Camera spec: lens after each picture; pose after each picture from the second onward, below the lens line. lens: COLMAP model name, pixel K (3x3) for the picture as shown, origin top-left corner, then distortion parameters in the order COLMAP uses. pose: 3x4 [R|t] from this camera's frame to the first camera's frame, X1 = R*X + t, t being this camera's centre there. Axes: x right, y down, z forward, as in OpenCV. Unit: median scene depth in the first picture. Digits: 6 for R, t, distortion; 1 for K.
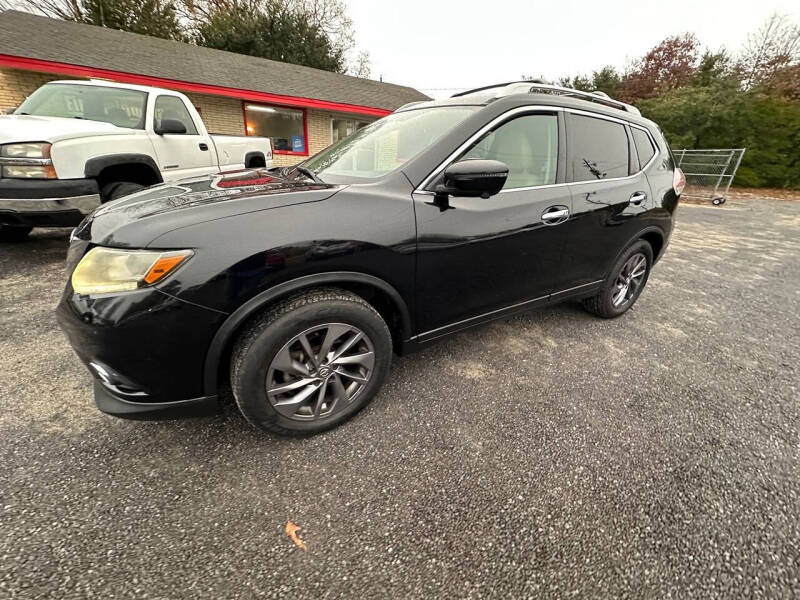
lens RADIAL K [[317.0, 0, 401.4], [0, 317.0, 301.2], [0, 0, 1]] dist [-0.001801, 0.000287]
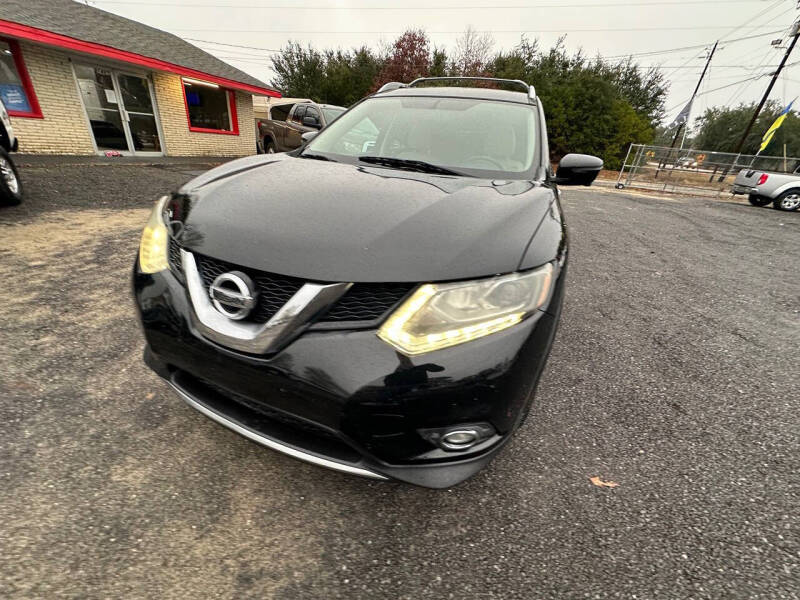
lens RADIAL K [[317.5, 0, 400.7], [0, 317.5, 300.8], [0, 0, 1]] dist [-0.002419, 0.000381]
pose [[0.804409, -0.250833, 0.538524, -0.550914], [0.210692, 0.968022, 0.136167, -0.097892], [-0.555459, 0.003928, 0.831535, 0.163619]]
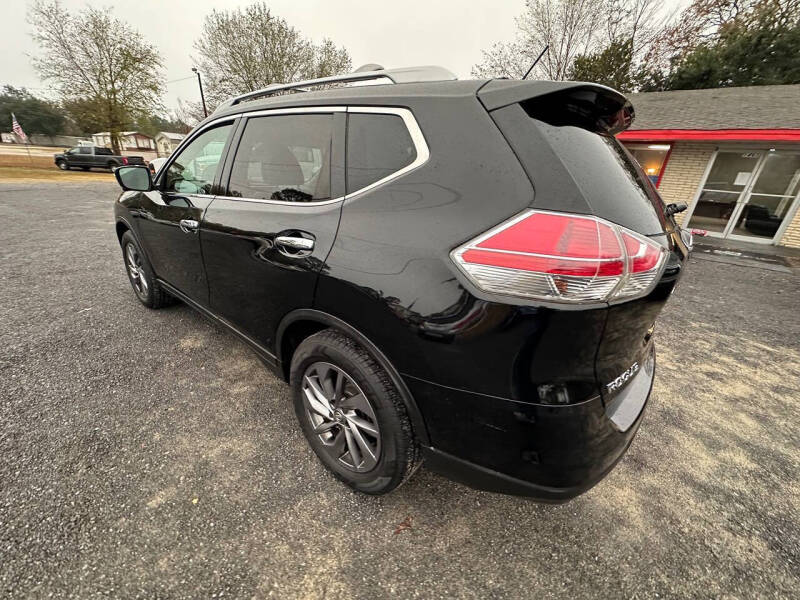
lens RADIAL K [[317.5, 0, 400.7], [0, 317.5, 300.8], [0, 0, 1]] dist [-0.002419, 0.000381]
pose [[0.345762, 0.332928, -0.877273, 1.038671], [-0.437108, 0.884447, 0.163372, -0.318457], [0.830292, 0.326975, 0.451334, 0.740431]]
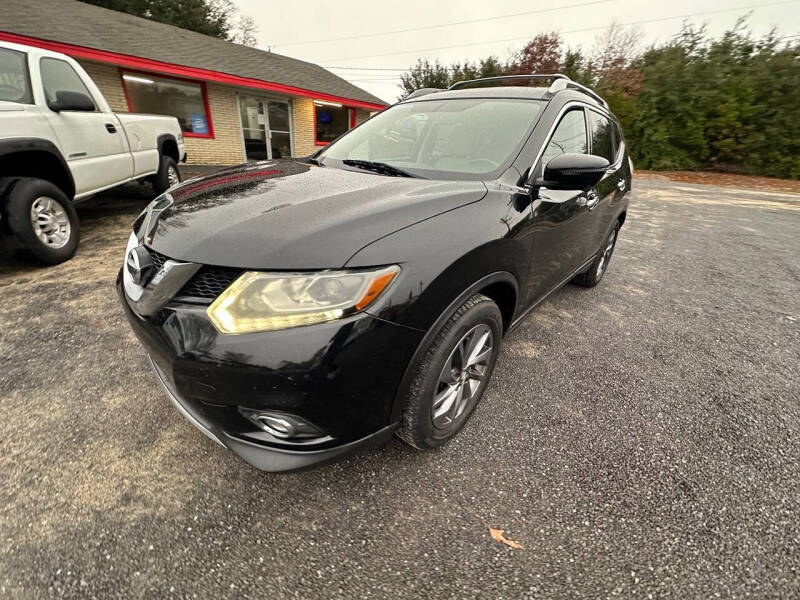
lens RADIAL K [[317.0, 0, 401.4], [0, 317.0, 301.2], [0, 0, 1]] dist [-0.001801, 0.000287]
pose [[0.957690, -0.124005, 0.259715, -0.314755], [0.112115, 0.991872, 0.060162, -0.040948], [-0.265065, -0.028498, 0.963809, 0.053573]]
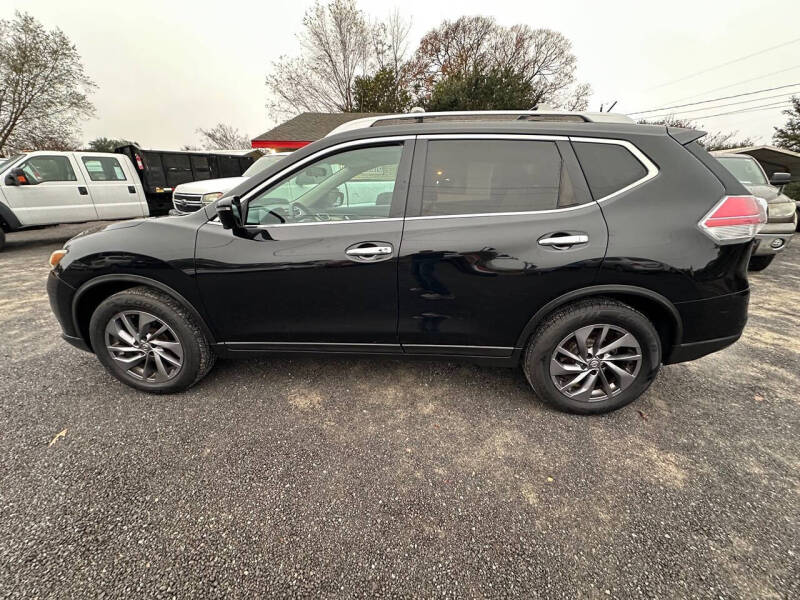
lens RADIAL K [[317.5, 0, 400.7], [0, 317.5, 300.8], [0, 0, 1]] dist [-0.002419, 0.000381]
pose [[0.816637, 0.153314, -0.556416, 0.680253], [-0.210701, 0.976727, -0.040115, -0.073986], [0.537317, 0.149997, 0.829935, 0.201109]]
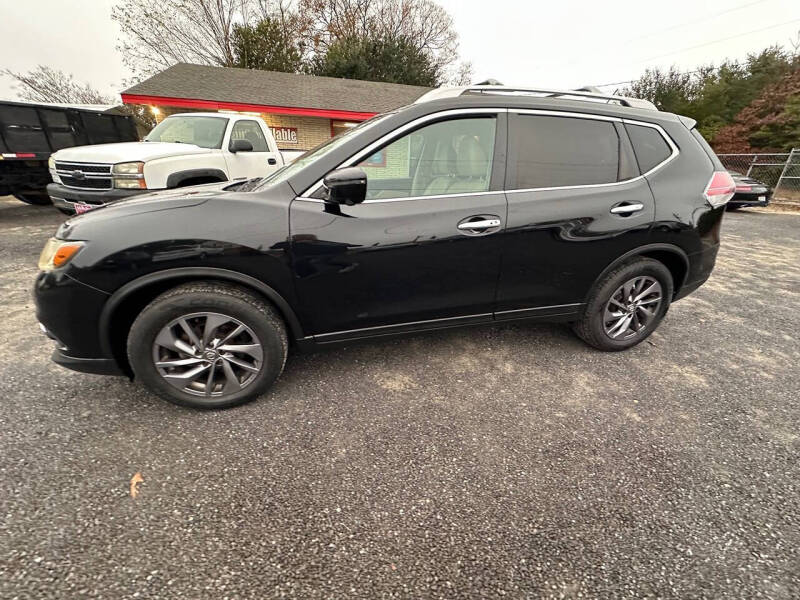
lens RADIAL K [[317.5, 0, 400.7], [0, 317.5, 300.8], [0, 0, 1]] dist [-0.002419, 0.000381]
pose [[0.956835, 0.092745, -0.275435, 0.340053], [-0.100190, 0.994883, -0.013051, -0.012045], [0.272815, 0.040084, 0.961231, 0.039430]]
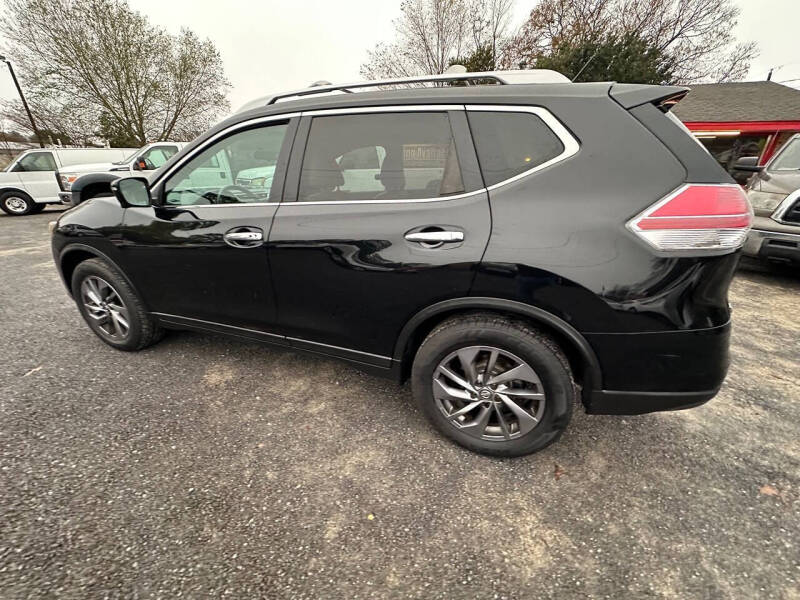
lens RADIAL K [[317.5, 0, 400.7], [0, 317.5, 300.8], [0, 0, 1]] dist [-0.002419, 0.000381]
pose [[0.620832, 0.253306, -0.741892, 0.908611], [-0.312534, 0.947875, 0.062100, -0.184608], [0.718951, 0.193313, 0.667638, 0.478141]]
